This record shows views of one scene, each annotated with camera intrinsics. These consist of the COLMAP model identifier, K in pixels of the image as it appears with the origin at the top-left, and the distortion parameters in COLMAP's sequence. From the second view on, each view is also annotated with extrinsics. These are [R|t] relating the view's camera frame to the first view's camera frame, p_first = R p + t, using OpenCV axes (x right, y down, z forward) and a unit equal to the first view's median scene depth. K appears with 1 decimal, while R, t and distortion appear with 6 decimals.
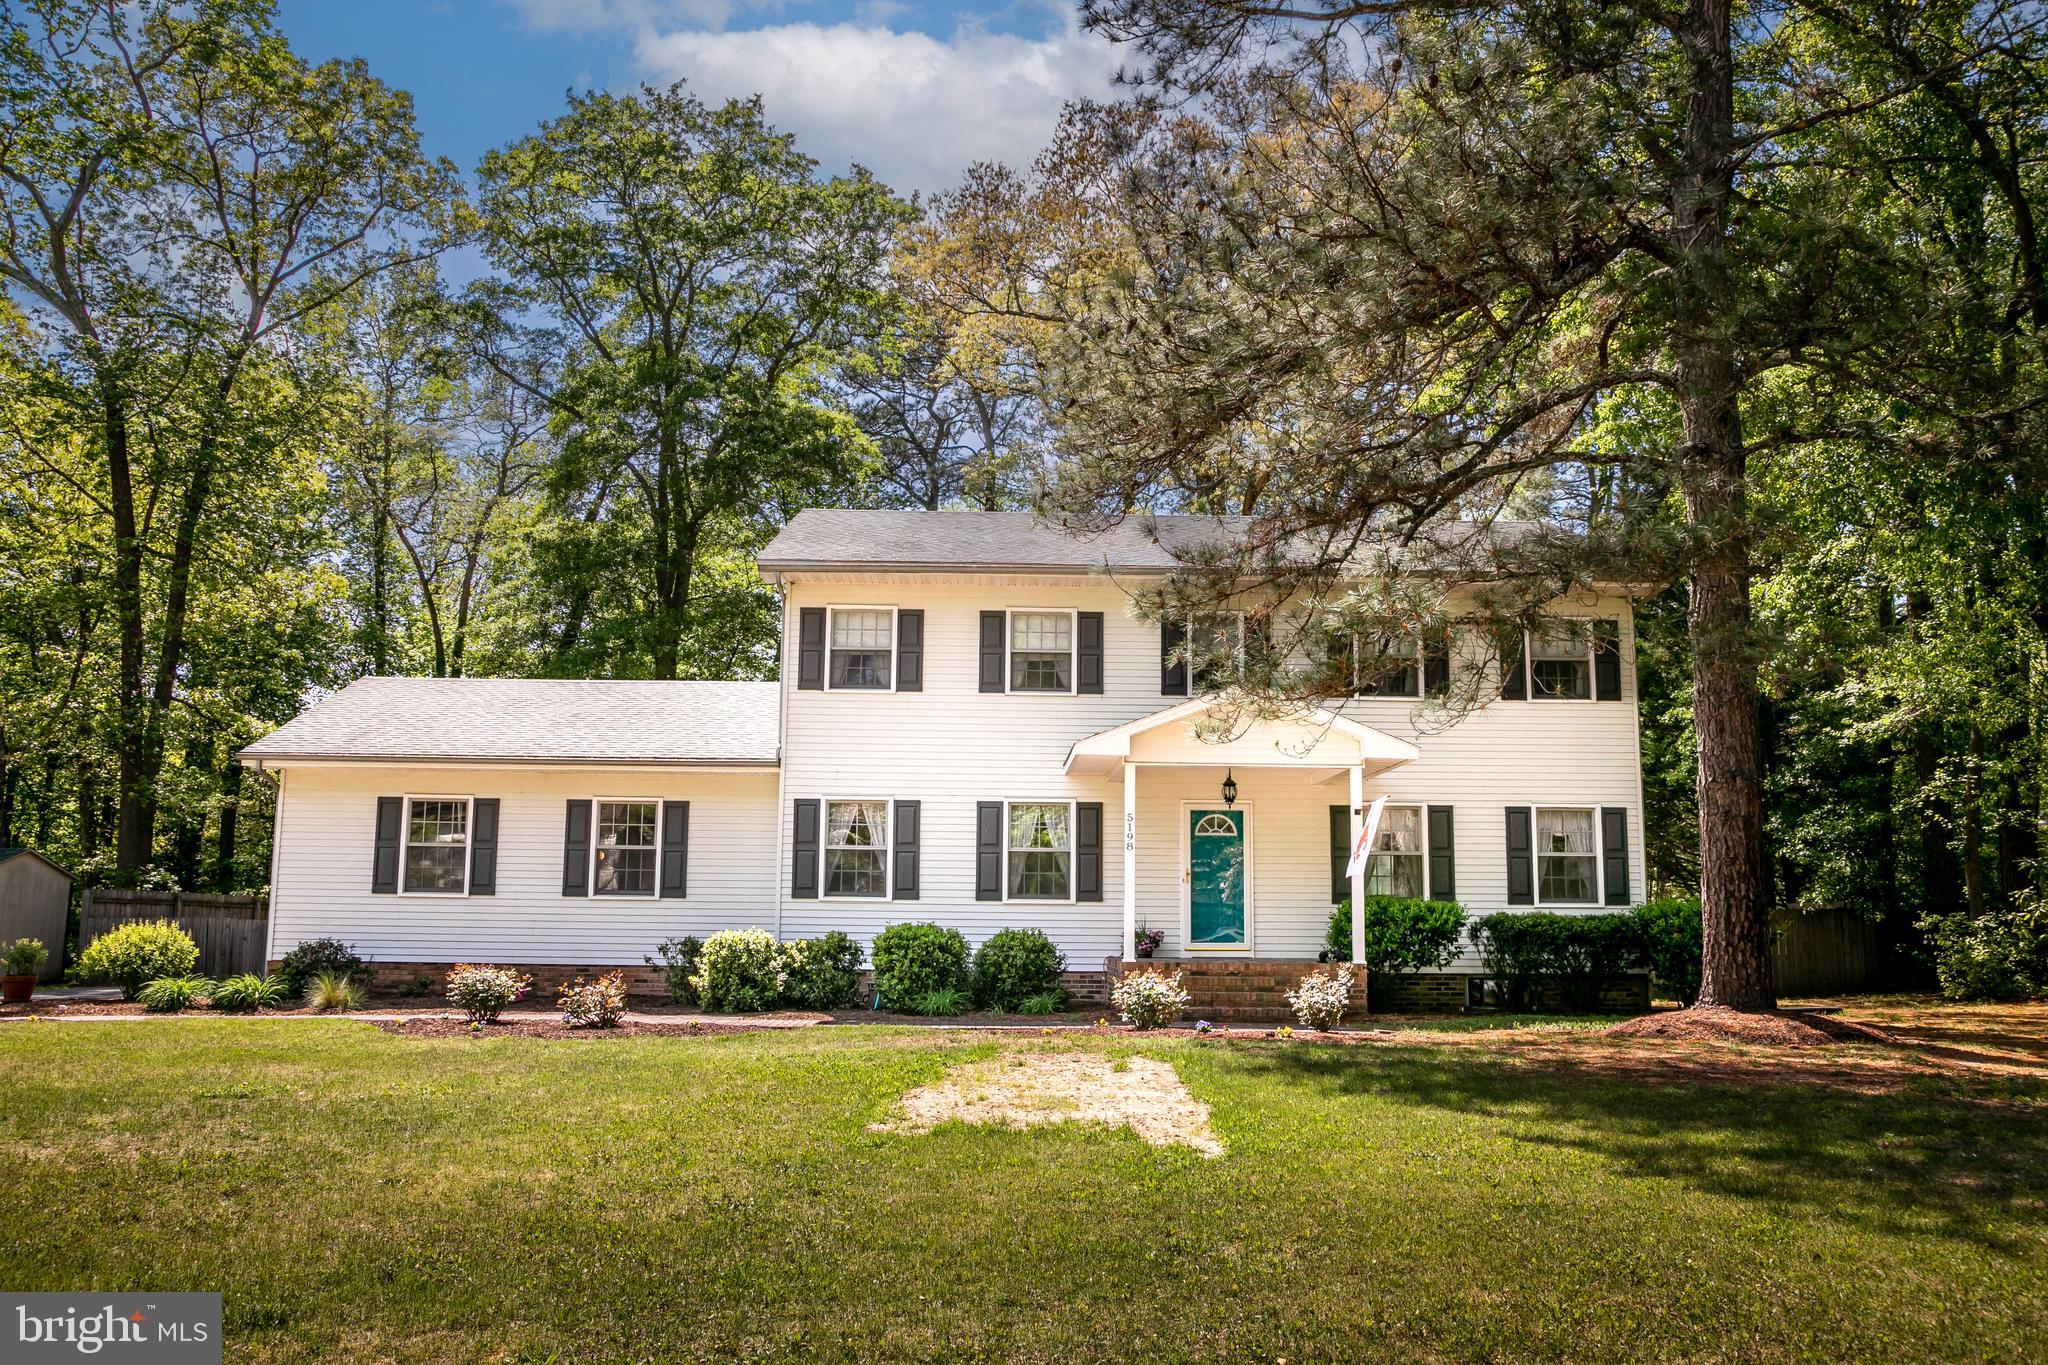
lens RADIAL K [[1657.5, 0, 1024.0], [0, 1657.5, 682.5], [0, 0, 1]] dist [-0.062930, 0.000778]
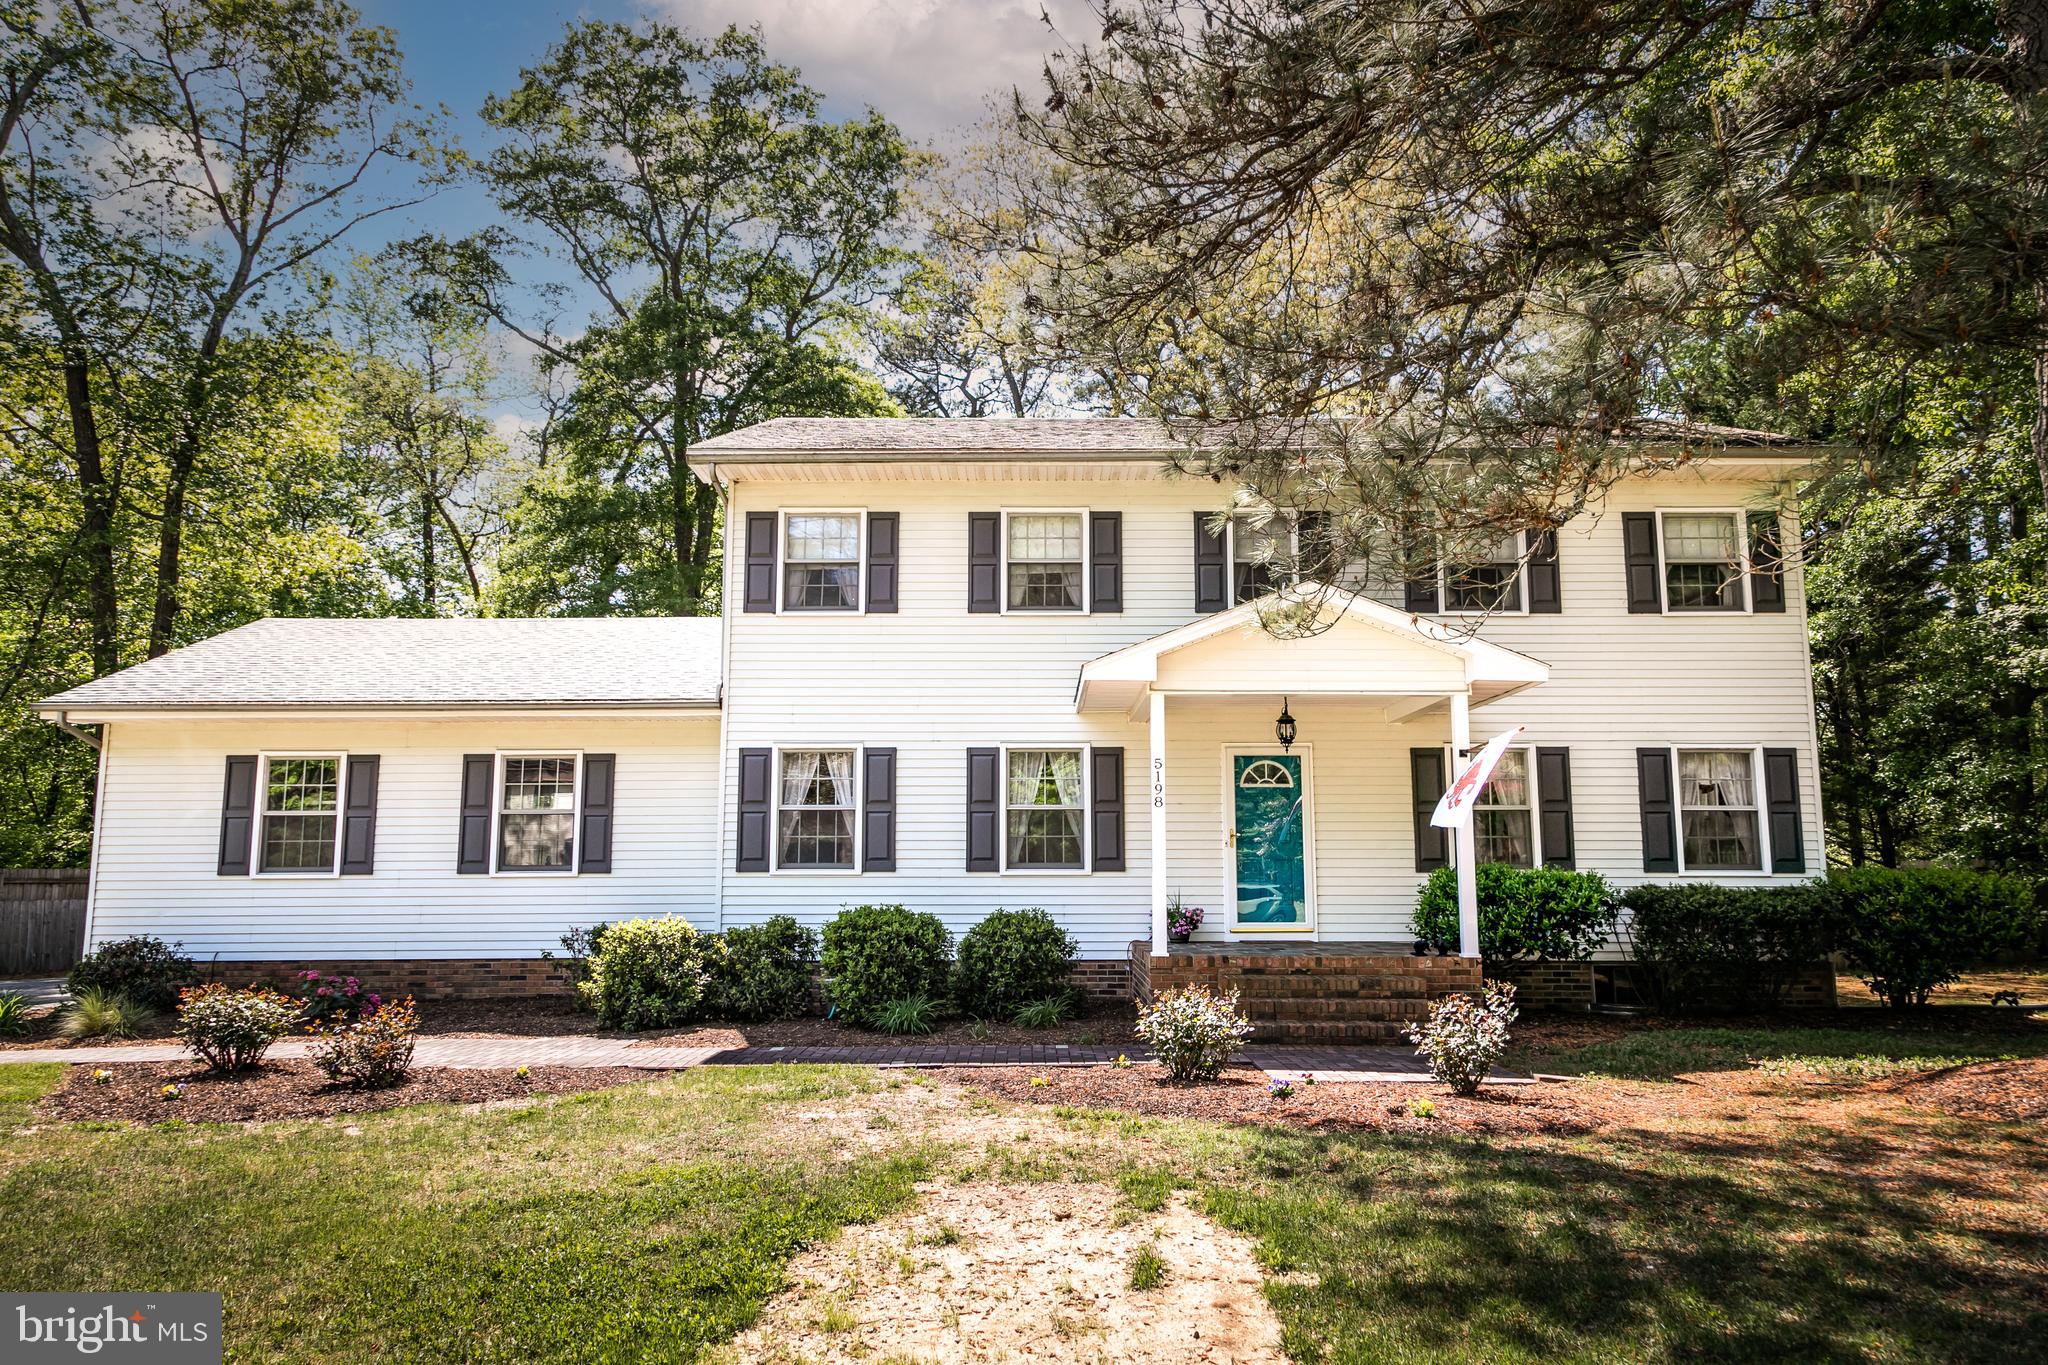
lens RADIAL K [[1416.3, 0, 1024.0], [0, 1416.3, 682.5], [0, 0, 1]] dist [0.042953, -0.000756]
pose [[0.999428, -0.014447, -0.030591, 0.020726], [0.014858, 0.999802, 0.013254, 0.031301], [0.030394, -0.013701, 0.999444, 0.315025]]
